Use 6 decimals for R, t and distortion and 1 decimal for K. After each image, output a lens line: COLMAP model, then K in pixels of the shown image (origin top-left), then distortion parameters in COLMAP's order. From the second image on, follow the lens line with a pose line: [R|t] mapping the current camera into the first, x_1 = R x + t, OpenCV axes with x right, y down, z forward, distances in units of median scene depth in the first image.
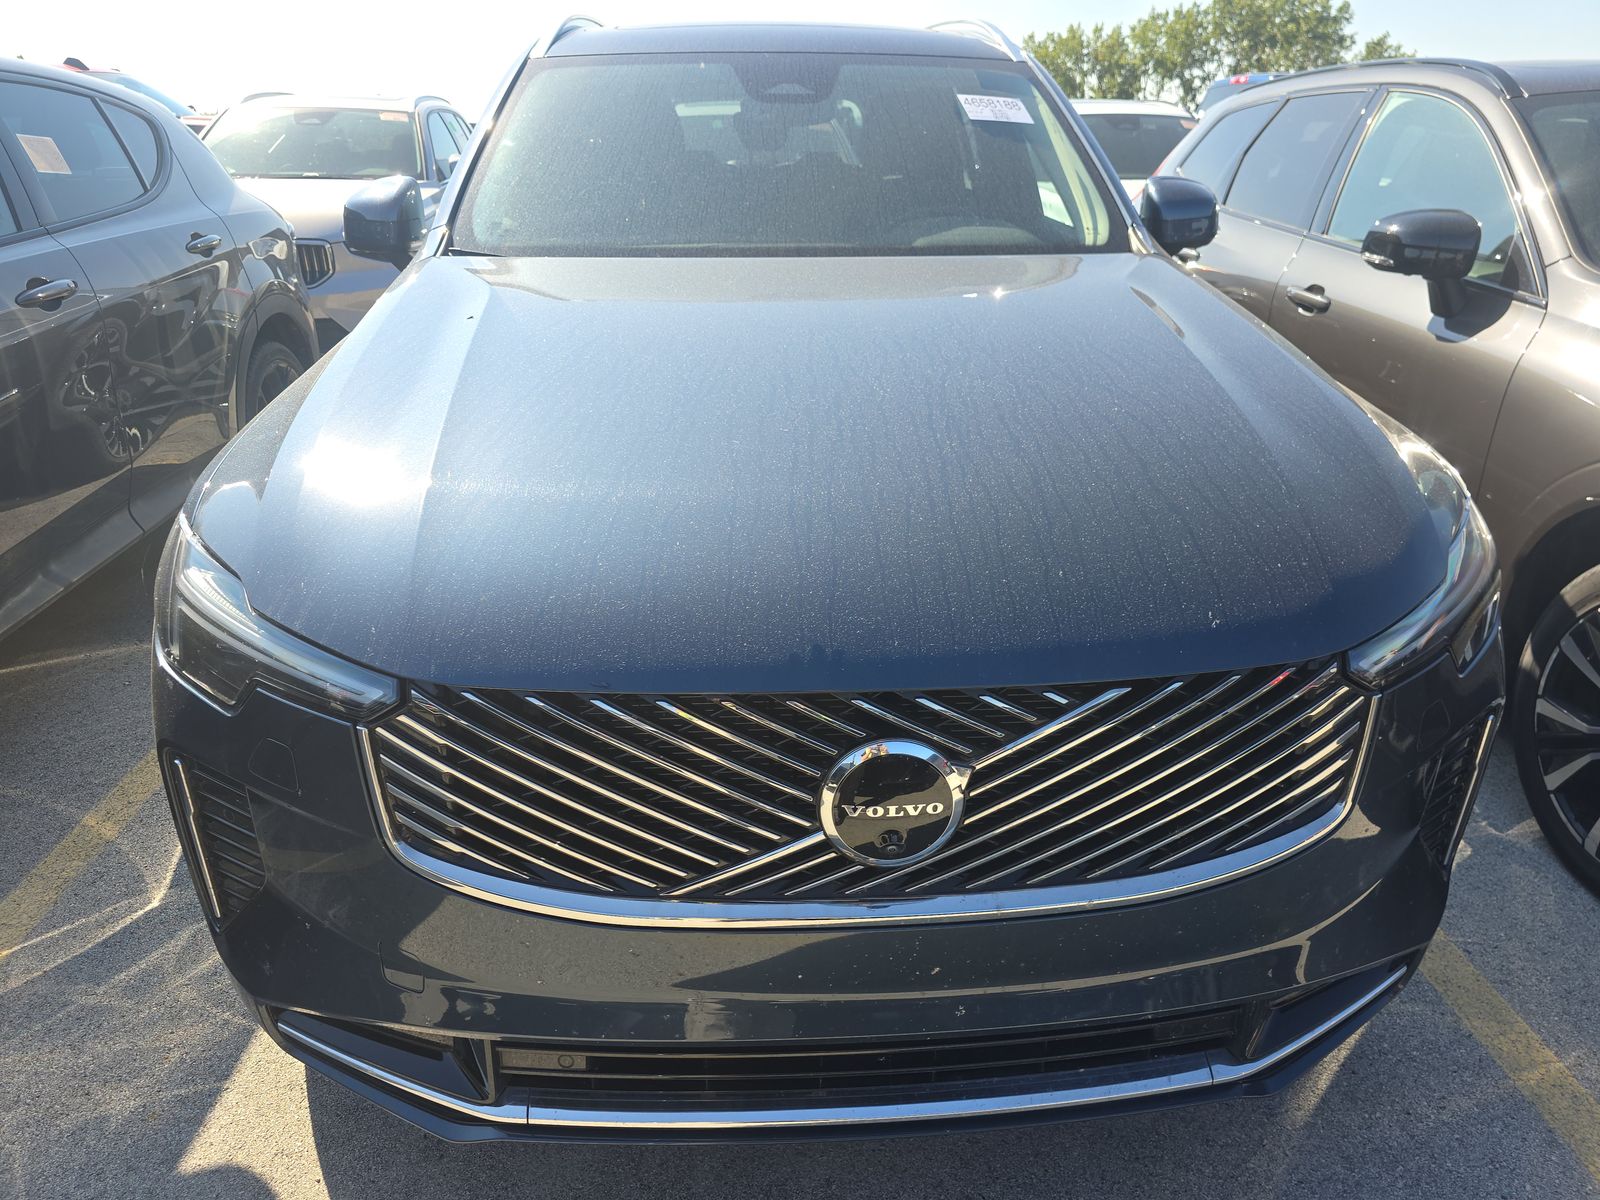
lens RADIAL K [[1093.8, 0, 800.3], [0, 1093.8, 593.9], [0, 0, 1]] dist [0.035894, -0.032943]
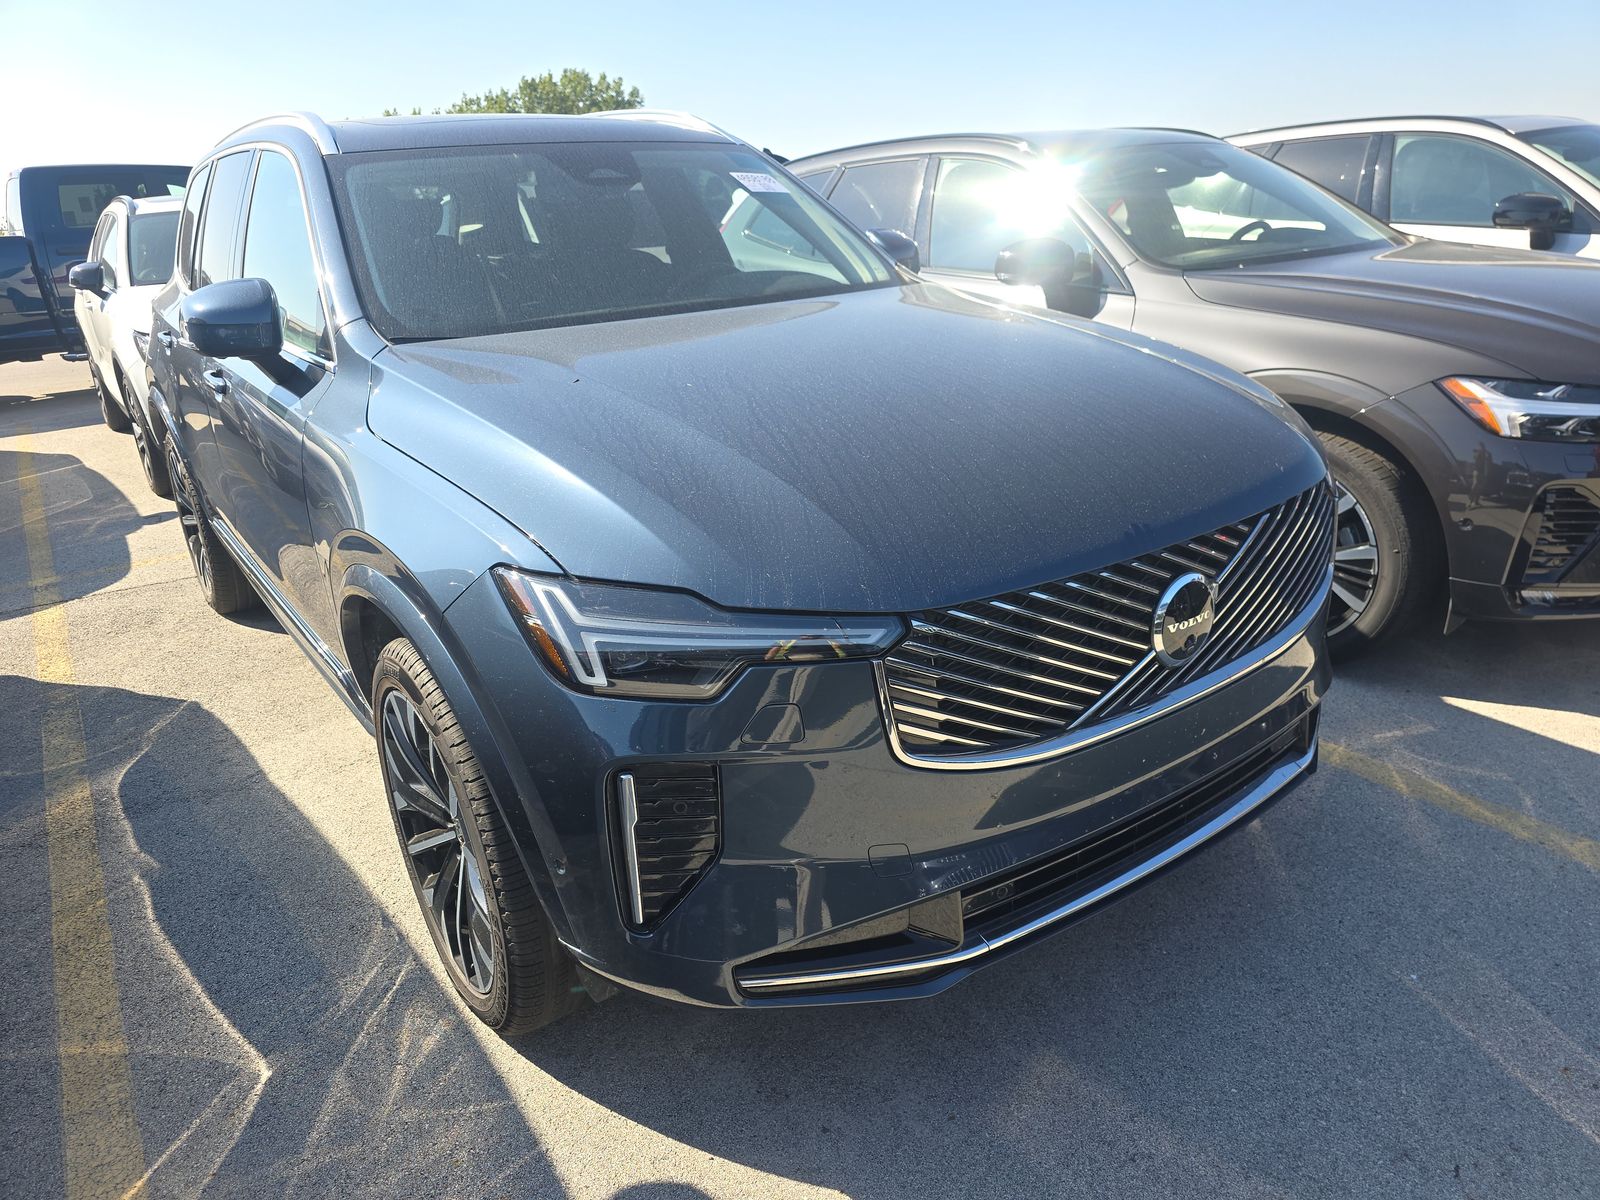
lens RADIAL K [[1093.8, 0, 805.6], [0, 1093.8, 598.6], [0, 0, 1]] dist [0.035894, -0.032943]
pose [[0.849051, -0.228194, 0.476487, -0.626063], [0.255644, 0.966742, 0.007452, 0.011336], [-0.462340, 0.115484, 0.879150, -0.052540]]
